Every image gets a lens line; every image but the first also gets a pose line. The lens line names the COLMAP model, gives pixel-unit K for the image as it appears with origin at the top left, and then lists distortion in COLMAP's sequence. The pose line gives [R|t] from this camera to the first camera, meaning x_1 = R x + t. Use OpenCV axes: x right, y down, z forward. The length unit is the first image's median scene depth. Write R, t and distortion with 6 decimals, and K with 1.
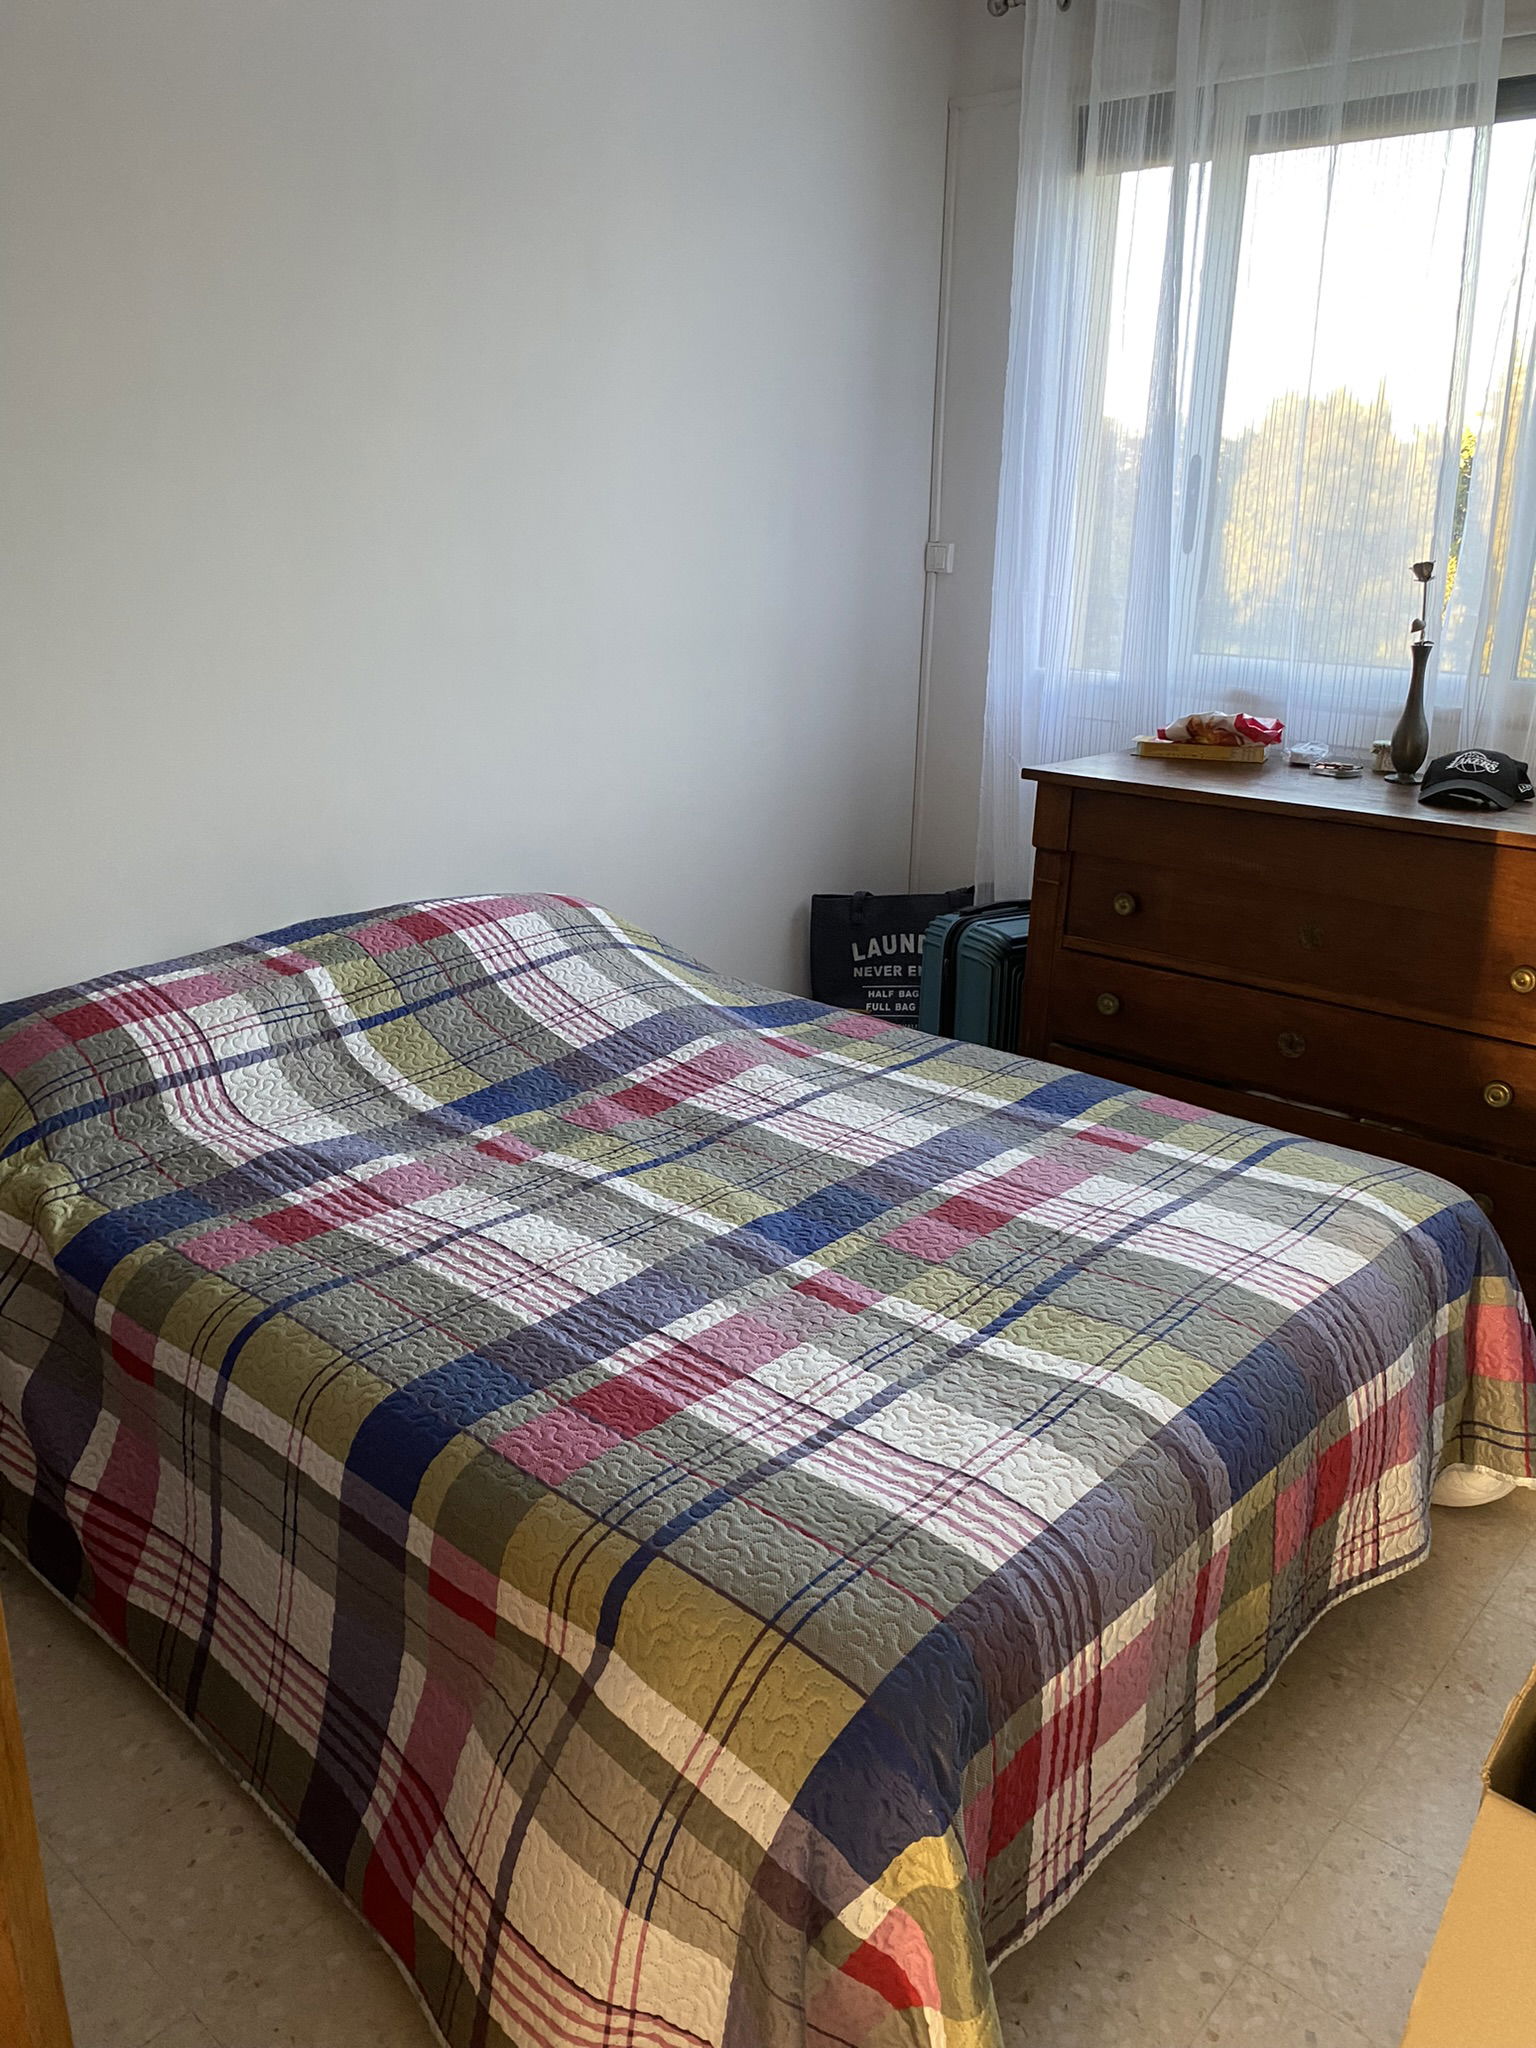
lens RADIAL K [[1513.9, 0, 768.0], [0, 1513.9, 1024.0], [0, 0, 1]] dist [0.055835, -0.071064]
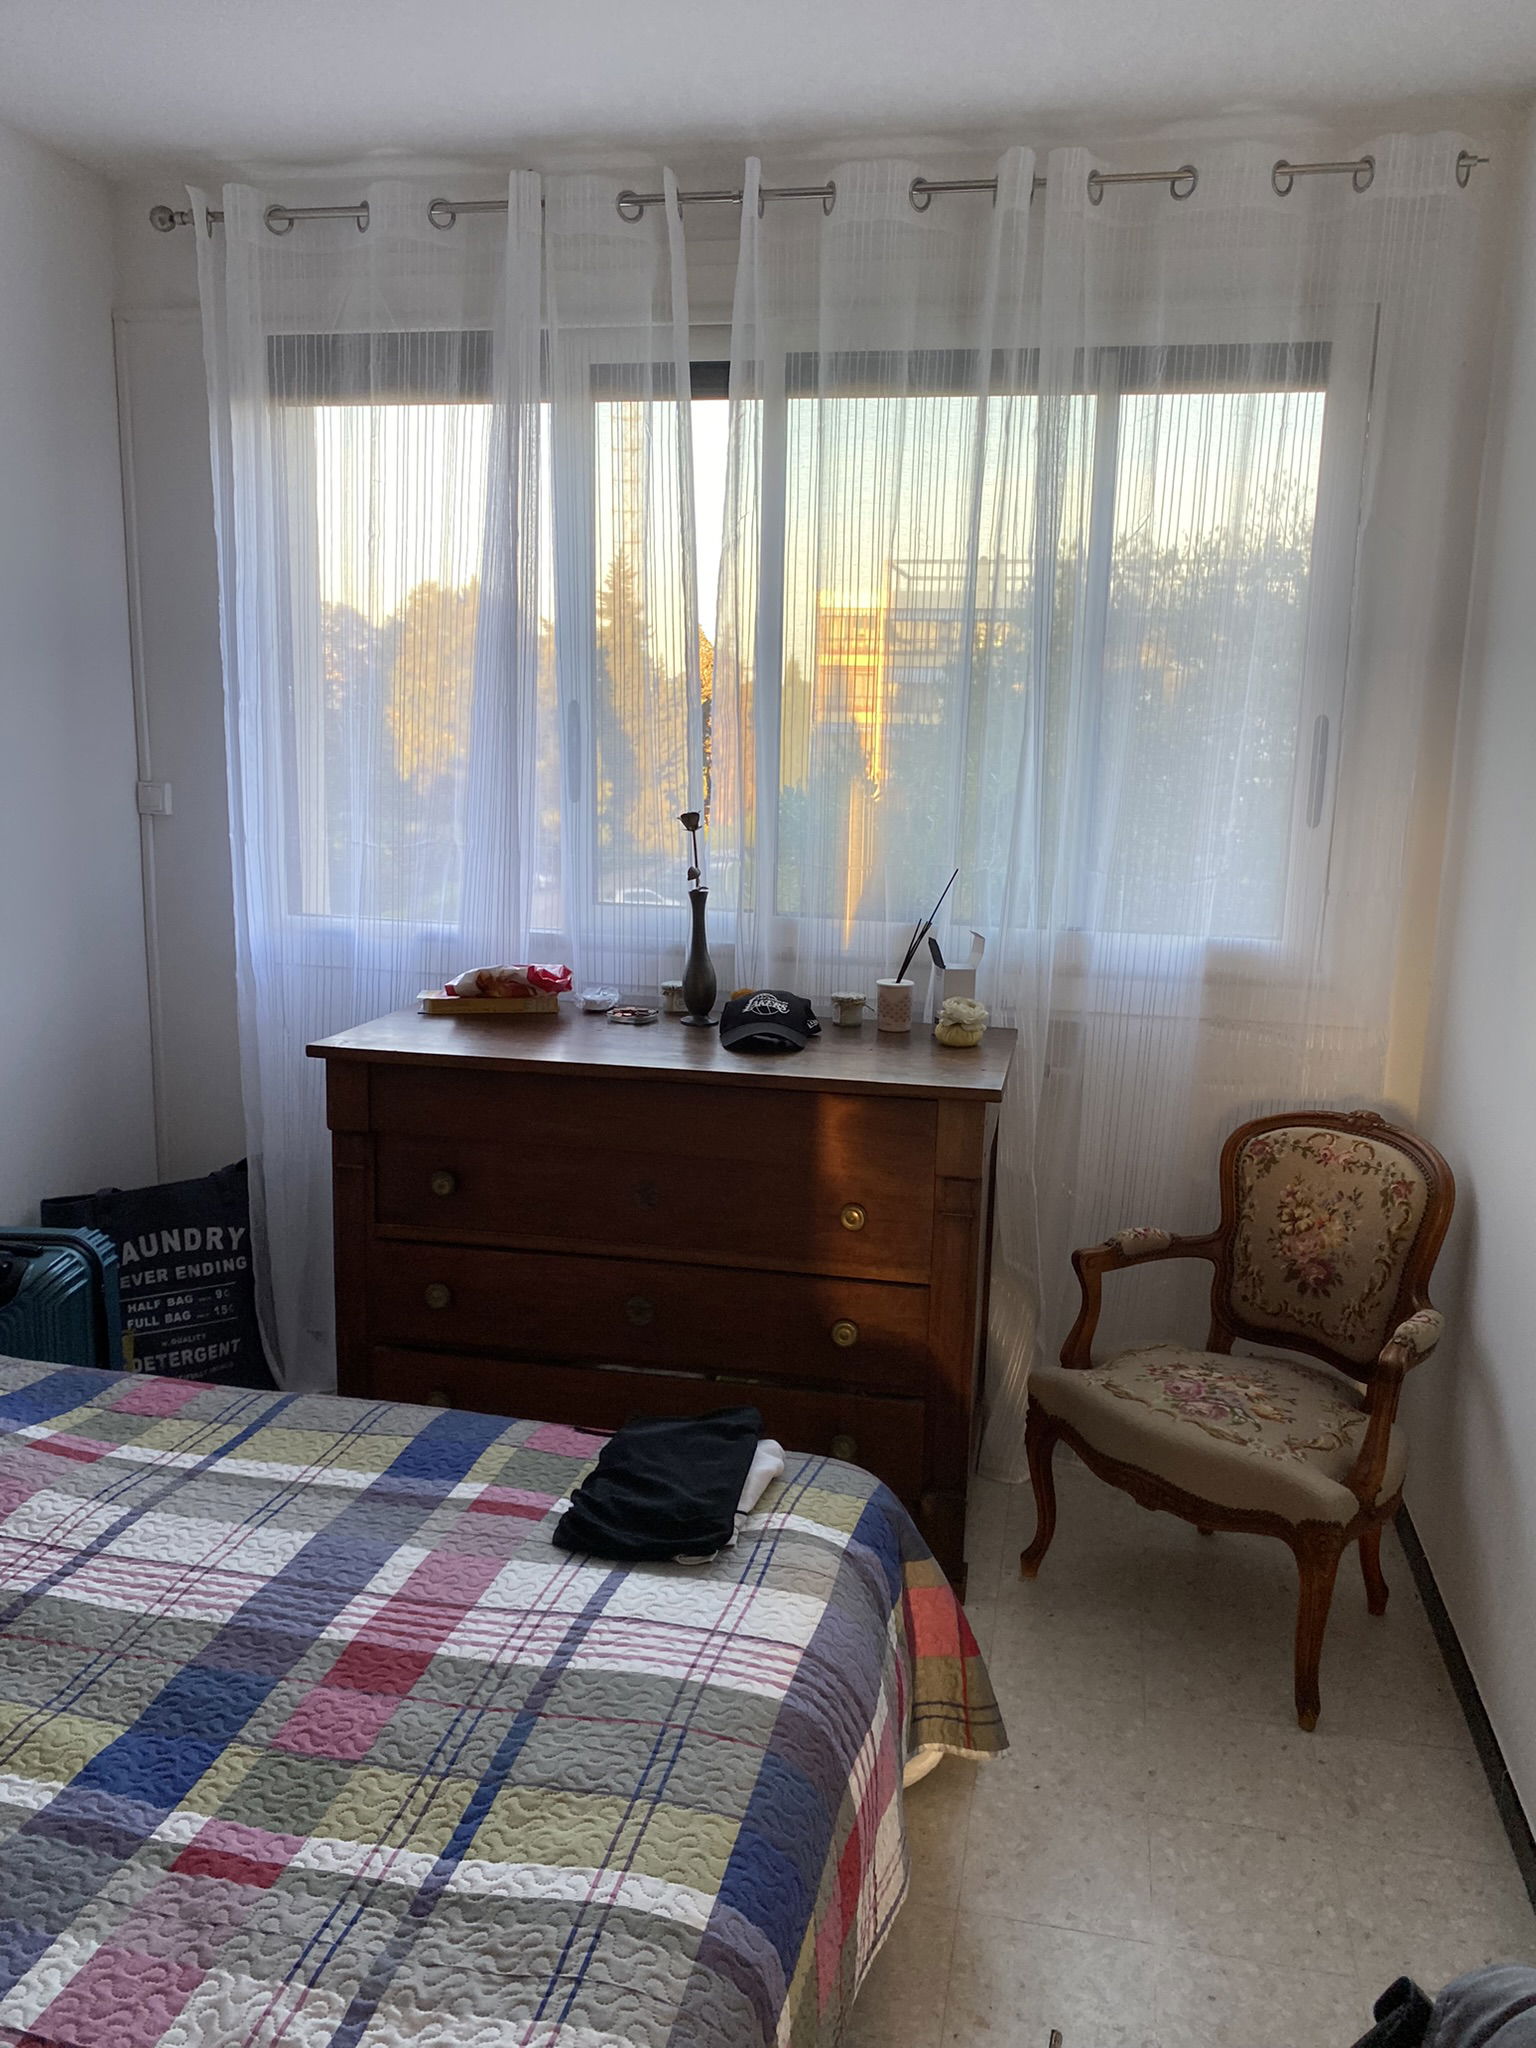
lens RADIAL K [[1567.6, 0, 768.0], [0, 1567.6, 1024.0], [0, 0, 1]] dist [0.023377, -0.002707]
pose [[0.872796, -0.100190, 0.477692, -0.043592], [0.154400, 0.985120, -0.075488, -0.098316], [-0.463021, 0.139641, 0.875278, 0.112118]]
